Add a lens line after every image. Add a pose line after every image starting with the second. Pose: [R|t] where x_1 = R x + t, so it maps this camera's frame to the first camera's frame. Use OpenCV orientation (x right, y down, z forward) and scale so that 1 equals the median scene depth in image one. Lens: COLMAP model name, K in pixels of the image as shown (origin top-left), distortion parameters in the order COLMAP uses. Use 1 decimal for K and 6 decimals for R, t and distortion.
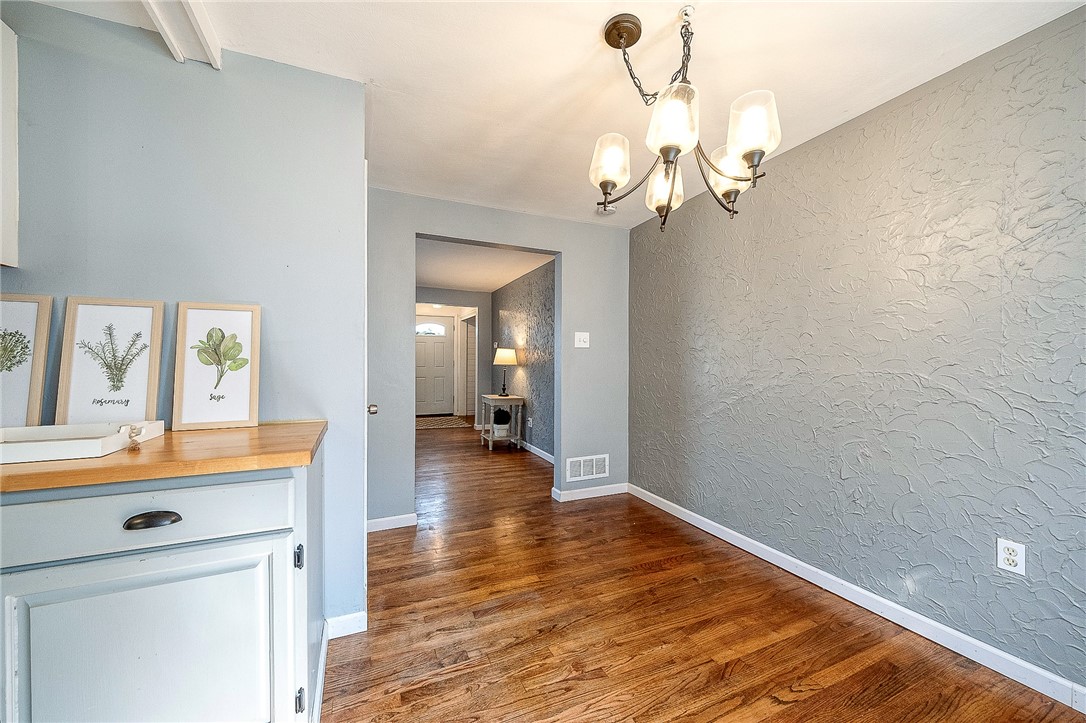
lens RADIAL K [[394.4, 0, 533.8], [0, 394.4, 362.4], [0, 0, 1]] dist [0.008491, -0.001575]
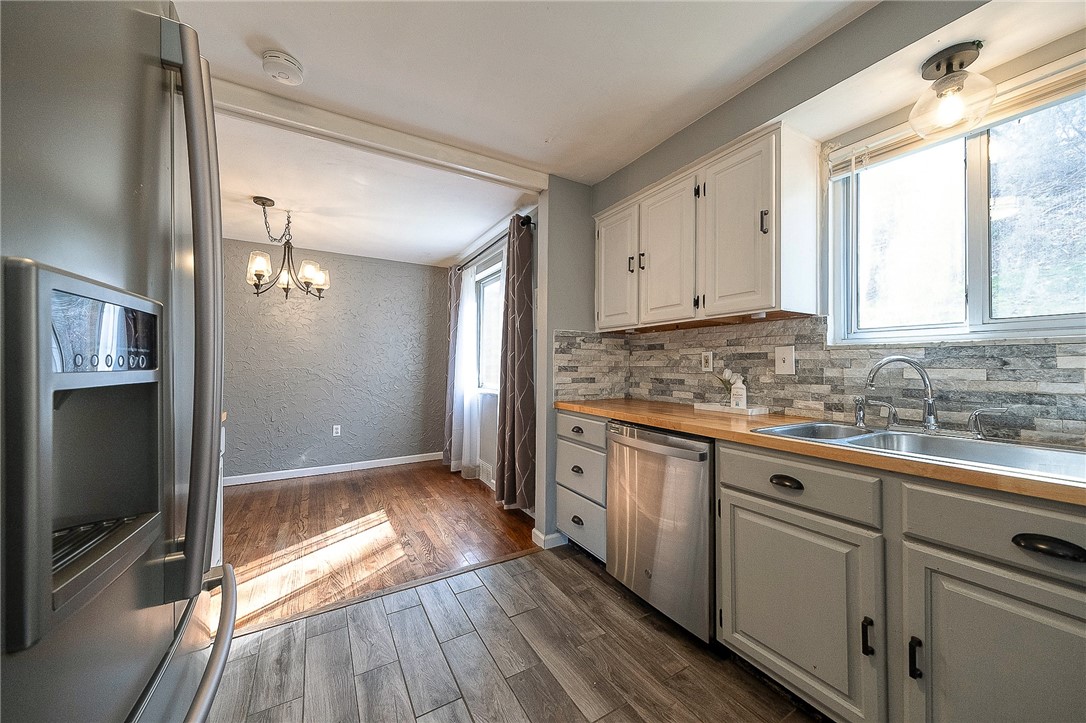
lens RADIAL K [[394.4, 0, 550.9], [0, 394.4, 360.3], [0, 0, 1]] dist [0.008491, -0.001575]
pose [[-0.119709, 0.007672, 0.992779, -1.840864], [-0.011962, 0.999886, -0.009169, -0.022566], [-0.992737, -0.012973, -0.119604, -0.207677]]
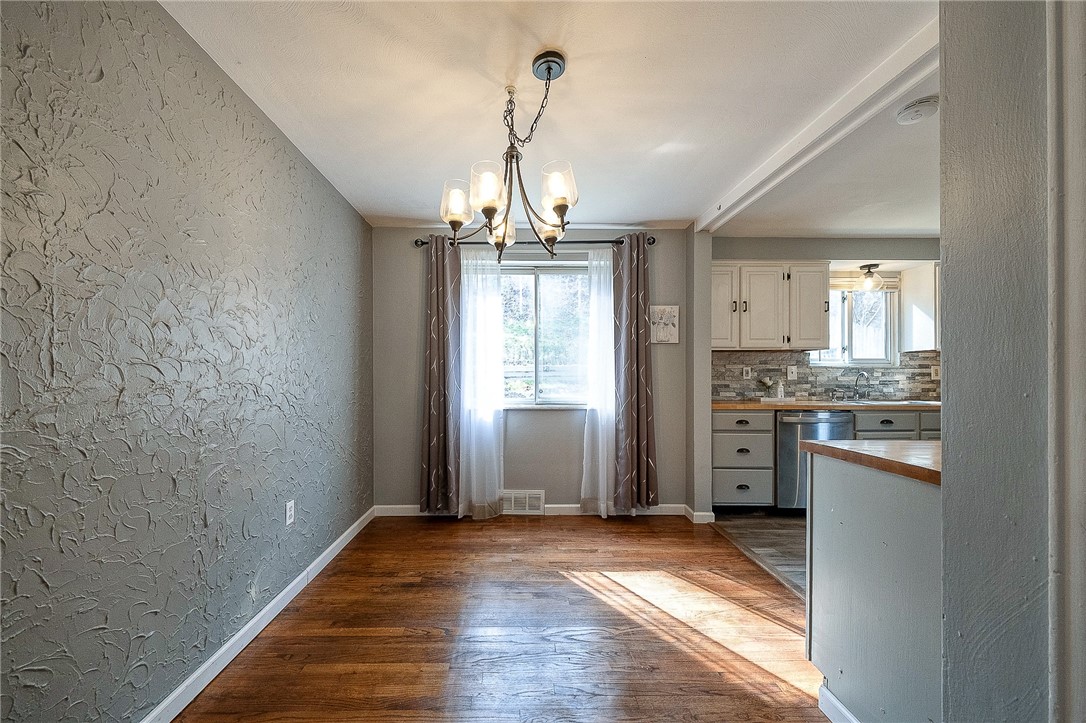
lens RADIAL K [[394.4, 0, 513.3], [0, 394.4, 382.0], [0, 0, 1]] dist [0.008491, -0.001575]
pose [[-0.916174, -0.008818, 0.400684, -0.081782], [-0.007022, 0.999958, 0.005951, 0.012661], [-0.400720, 0.002639, -0.916197, 1.910688]]
